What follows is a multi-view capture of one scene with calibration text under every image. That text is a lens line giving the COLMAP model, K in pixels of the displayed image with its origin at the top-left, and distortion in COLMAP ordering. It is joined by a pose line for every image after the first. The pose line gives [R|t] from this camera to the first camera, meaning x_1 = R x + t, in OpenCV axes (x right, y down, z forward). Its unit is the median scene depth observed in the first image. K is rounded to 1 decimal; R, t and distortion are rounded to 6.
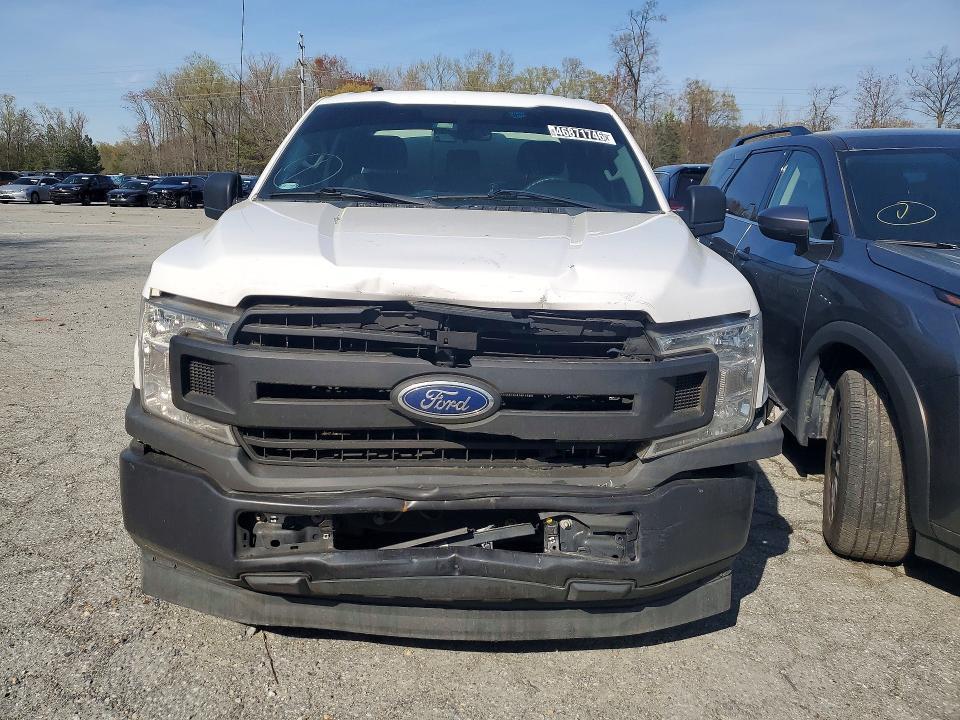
lens RADIAL K [[733.9, 0, 457.2], [0, 733.9, 334.3], [0, 0, 1]] dist [0.159017, -0.284384]
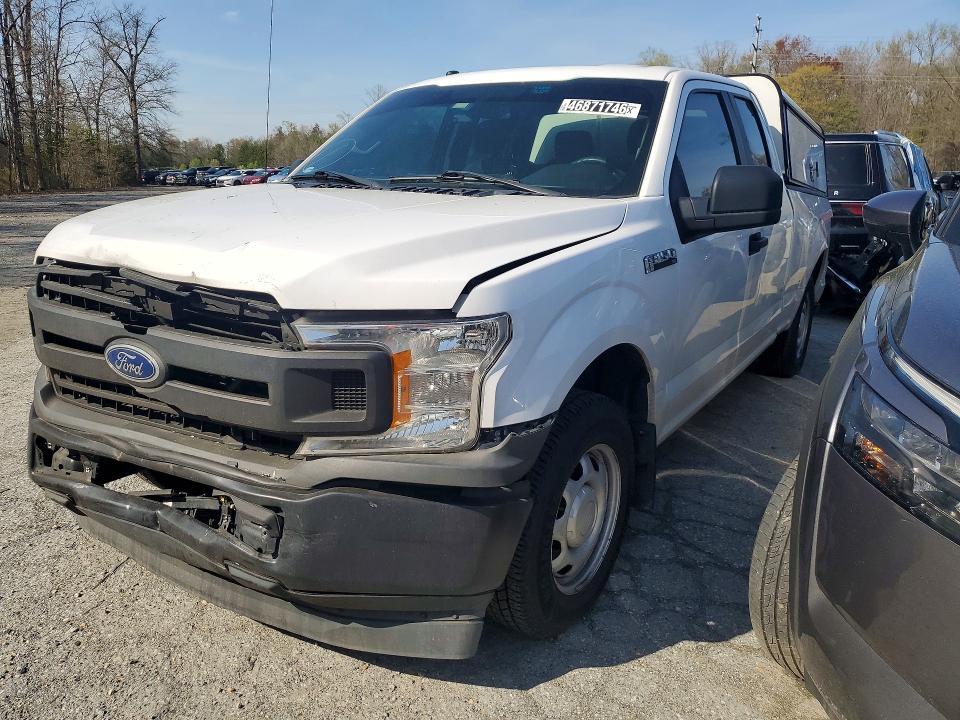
lens RADIAL K [[733.9, 0, 457.2], [0, 733.9, 334.3], [0, 0, 1]] dist [0.159017, -0.284384]
pose [[0.844687, 0.103393, -0.525180, 0.925525], [-0.098666, 0.994429, 0.037083, -0.037866], [0.526089, 0.020494, 0.850183, 0.322985]]
